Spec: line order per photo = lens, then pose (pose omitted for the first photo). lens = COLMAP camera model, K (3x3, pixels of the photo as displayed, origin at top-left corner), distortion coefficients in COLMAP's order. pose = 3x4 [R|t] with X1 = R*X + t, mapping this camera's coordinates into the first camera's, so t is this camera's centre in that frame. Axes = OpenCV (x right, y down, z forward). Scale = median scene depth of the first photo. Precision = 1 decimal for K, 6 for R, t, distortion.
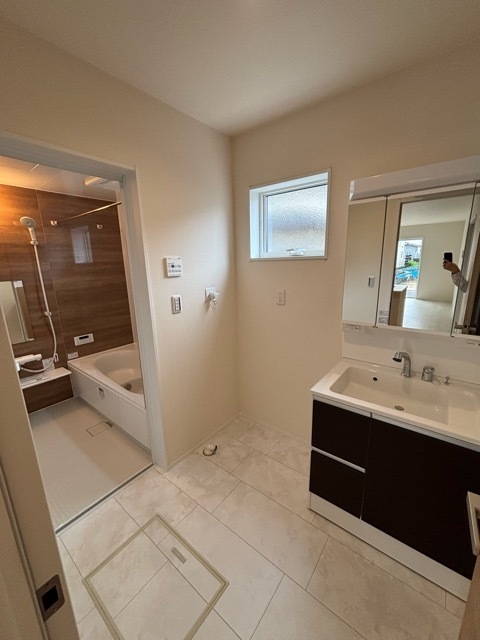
lens RADIAL K [[259.3, 0, 238.2], [0, 259.3, 320.0], [0, 0, 1]] dist [0.001833, 0.000087]
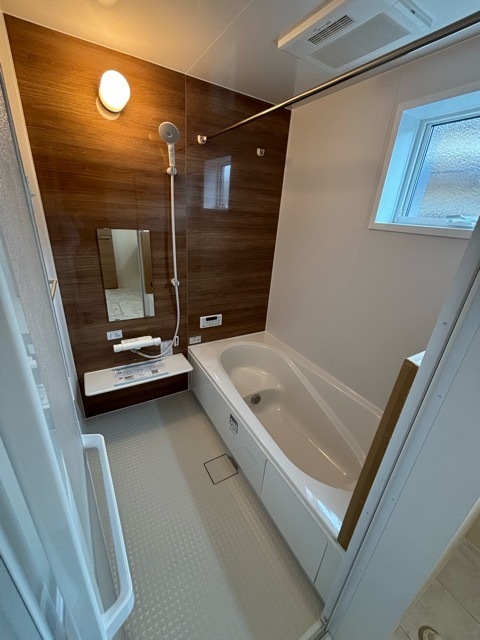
lens RADIAL K [[259.3, 0, 241.6], [0, 259.3, 320.2], [0, 0, 1]] dist [0.001833, 0.000087]
pose [[0.932404, 0.217414, -0.288710, -0.329318], [-0.168921, 0.968361, 0.183690, -0.081574], [0.319513, -0.122504, 0.939630, 0.373764]]
